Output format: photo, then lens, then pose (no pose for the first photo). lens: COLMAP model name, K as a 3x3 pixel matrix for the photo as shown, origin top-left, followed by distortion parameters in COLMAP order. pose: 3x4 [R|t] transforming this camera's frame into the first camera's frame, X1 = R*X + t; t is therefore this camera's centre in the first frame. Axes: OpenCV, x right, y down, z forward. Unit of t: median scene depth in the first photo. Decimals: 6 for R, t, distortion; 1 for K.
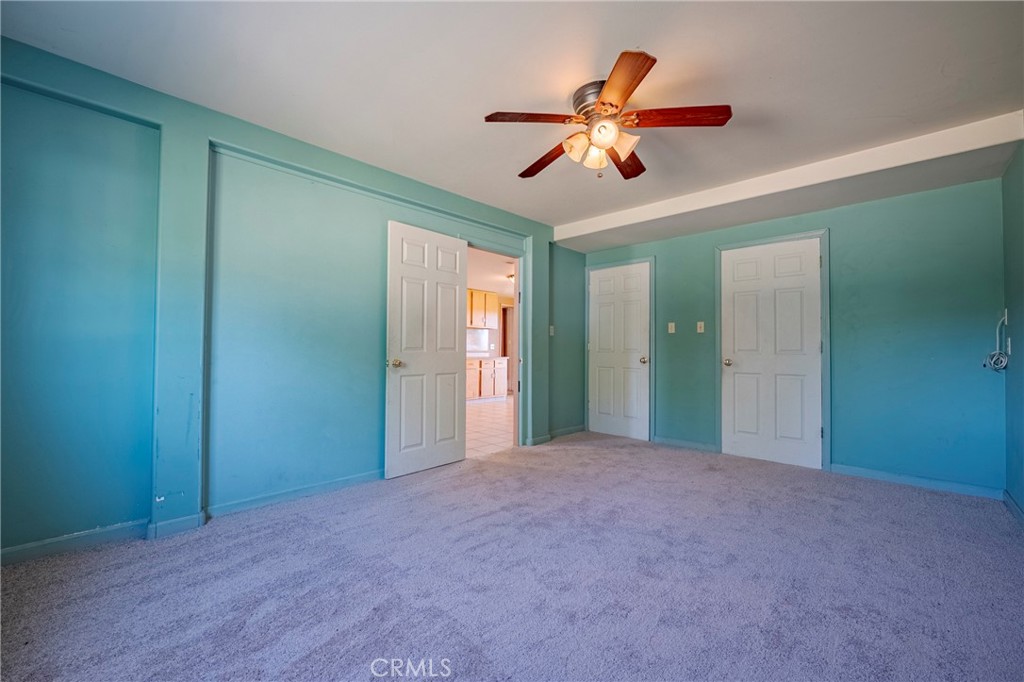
lens RADIAL K [[412.1, 0, 512.0], [0, 412.1, 341.0], [0, 0, 1]] dist [-0.015620, 0.000140]
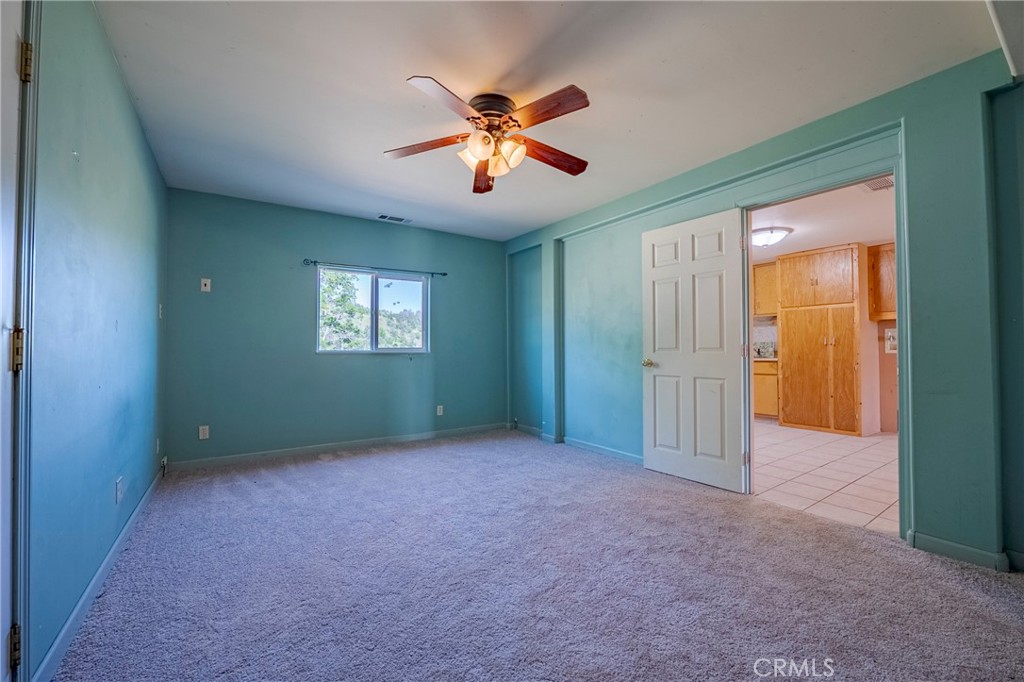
lens RADIAL K [[412.1, 0, 512.0], [0, 412.1, 341.0], [0, 0, 1]] dist [-0.015620, 0.000140]
pose [[-0.204295, -0.025259, -0.978583, 0.831320], [0.021102, 0.999321, -0.030200, 0.021670], [0.978682, -0.026819, -0.203623, 0.858473]]
